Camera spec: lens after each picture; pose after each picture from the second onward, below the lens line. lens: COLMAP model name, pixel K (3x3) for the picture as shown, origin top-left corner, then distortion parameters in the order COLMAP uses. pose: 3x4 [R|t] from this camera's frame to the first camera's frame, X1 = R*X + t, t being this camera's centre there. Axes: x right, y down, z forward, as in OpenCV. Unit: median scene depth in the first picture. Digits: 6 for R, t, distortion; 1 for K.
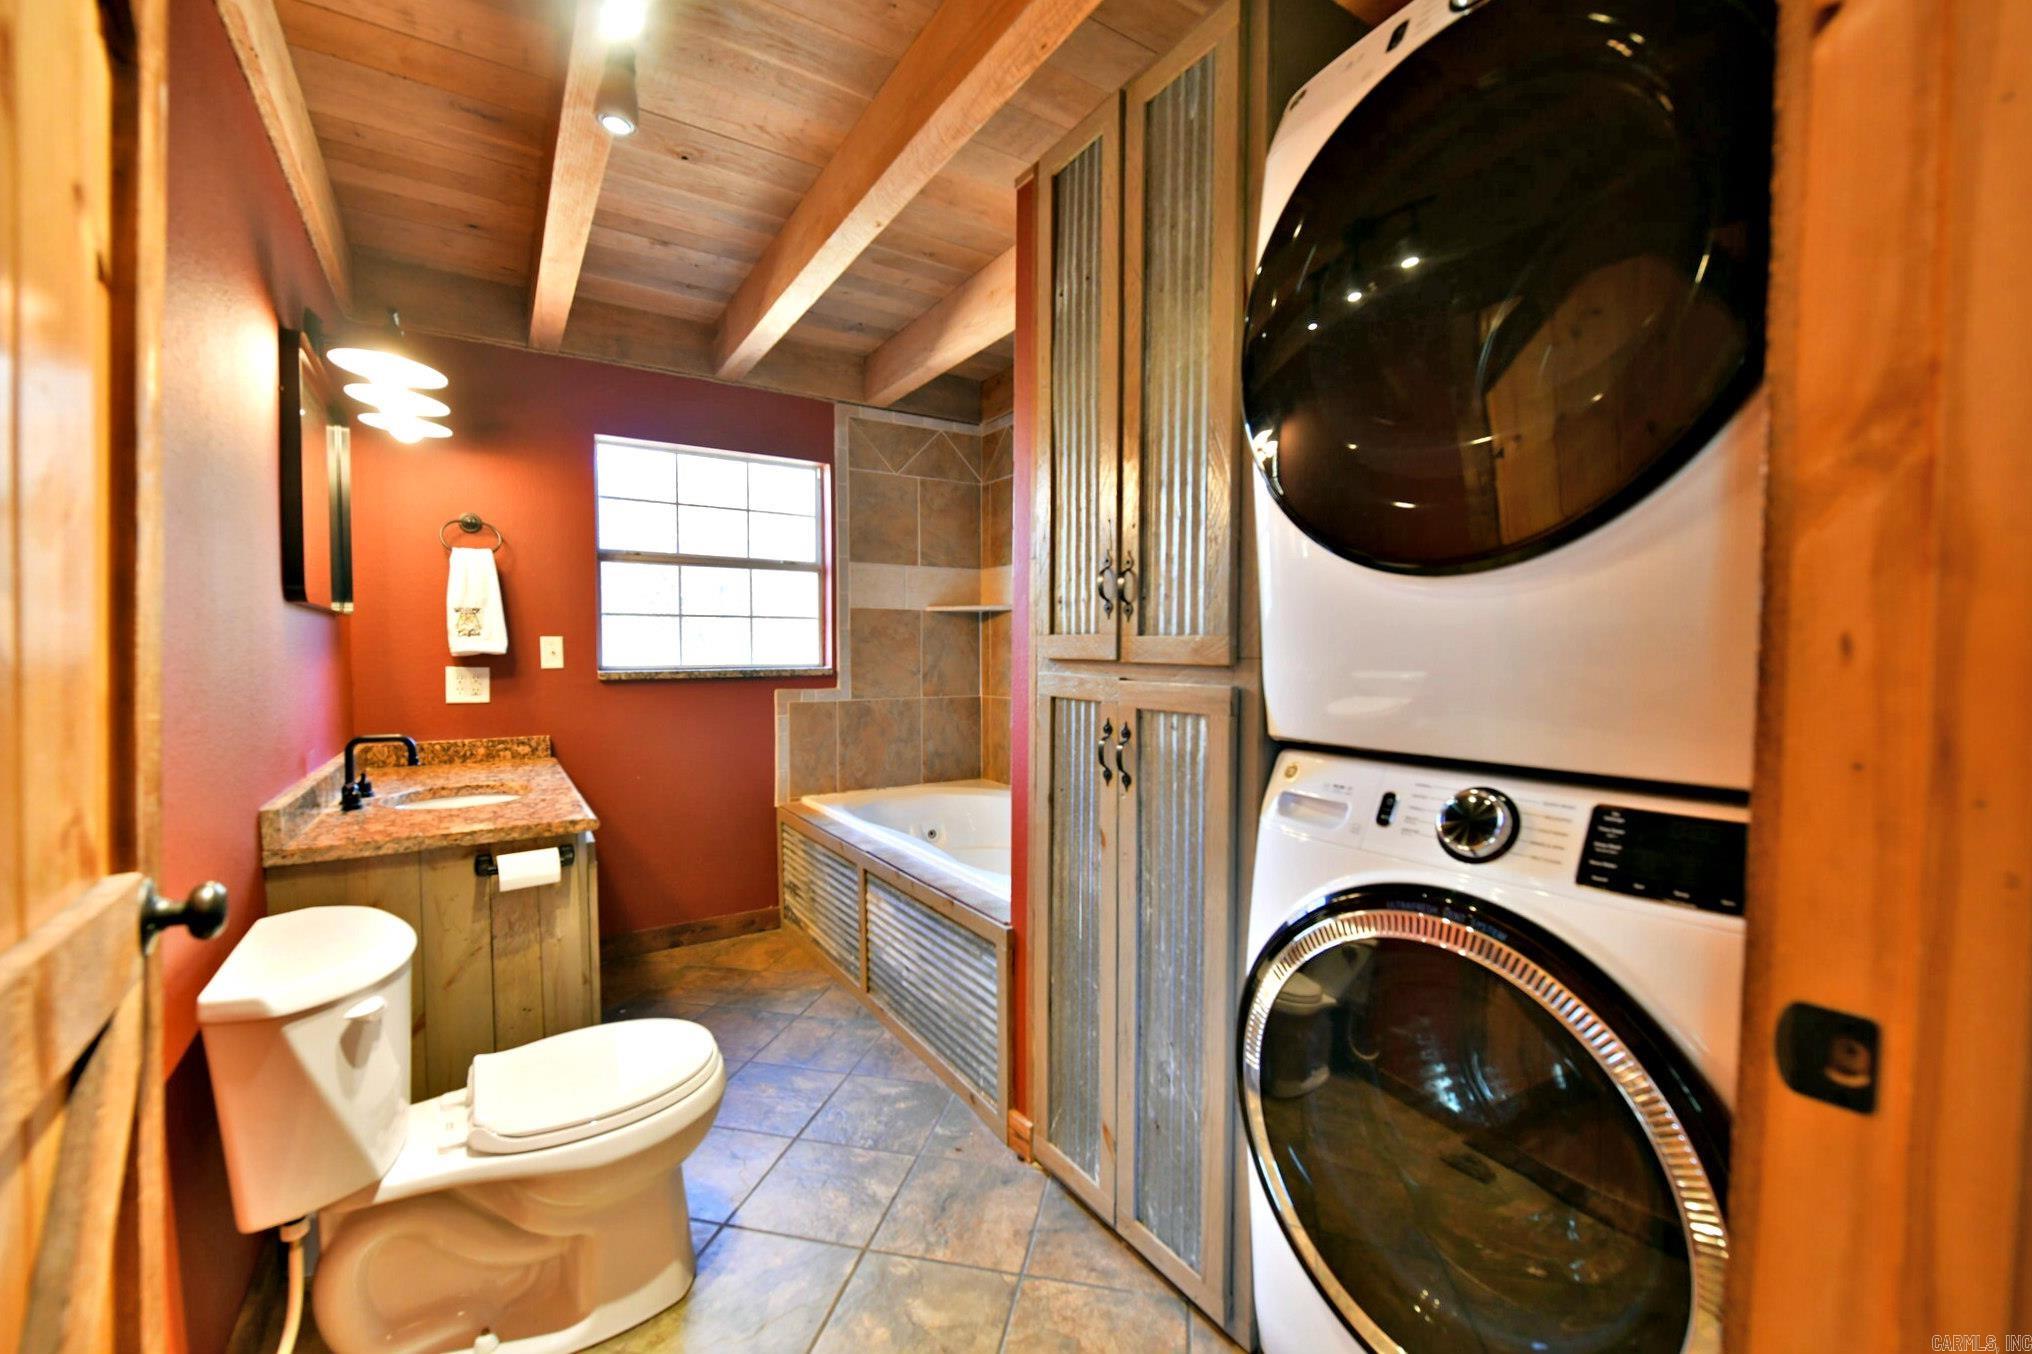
lens RADIAL K [[811.0, 0, 1018.2], [0, 811.0, 681.9], [0, 0, 1]] dist [-0.007061, -0.000669]
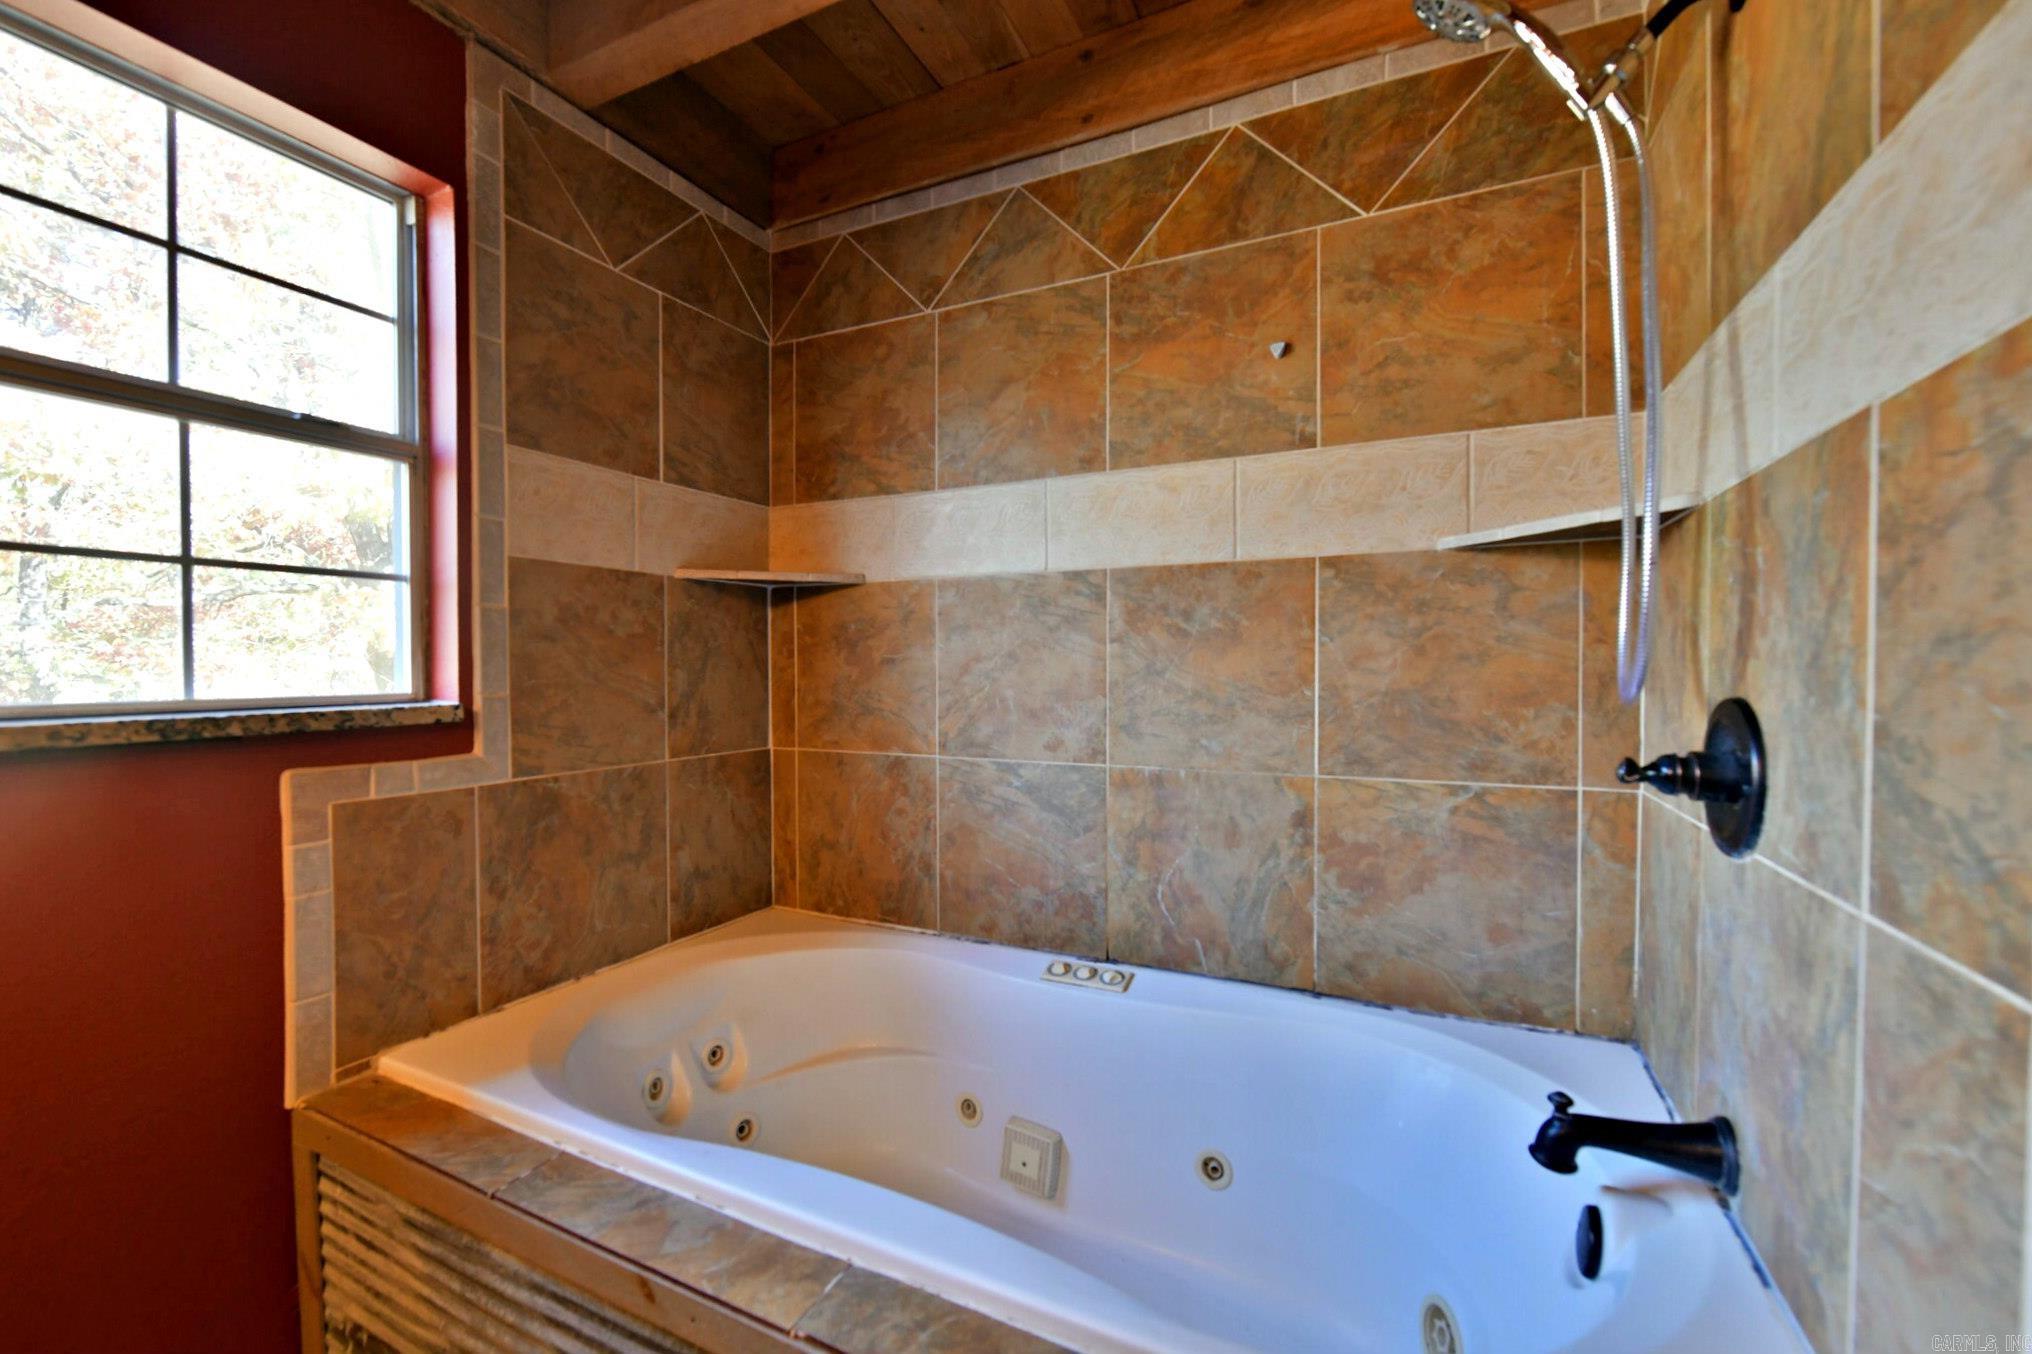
lens RADIAL K [[811.0, 0, 1018.2], [0, 811.0, 681.9], [0, 0, 1]] dist [-0.007061, -0.000669]
pose [[0.847514, -0.011665, 0.530645, -0.199861], [0.020333, 0.999738, -0.010498, -0.017545], [-0.530383, 0.019687, 0.847529, 0.501422]]
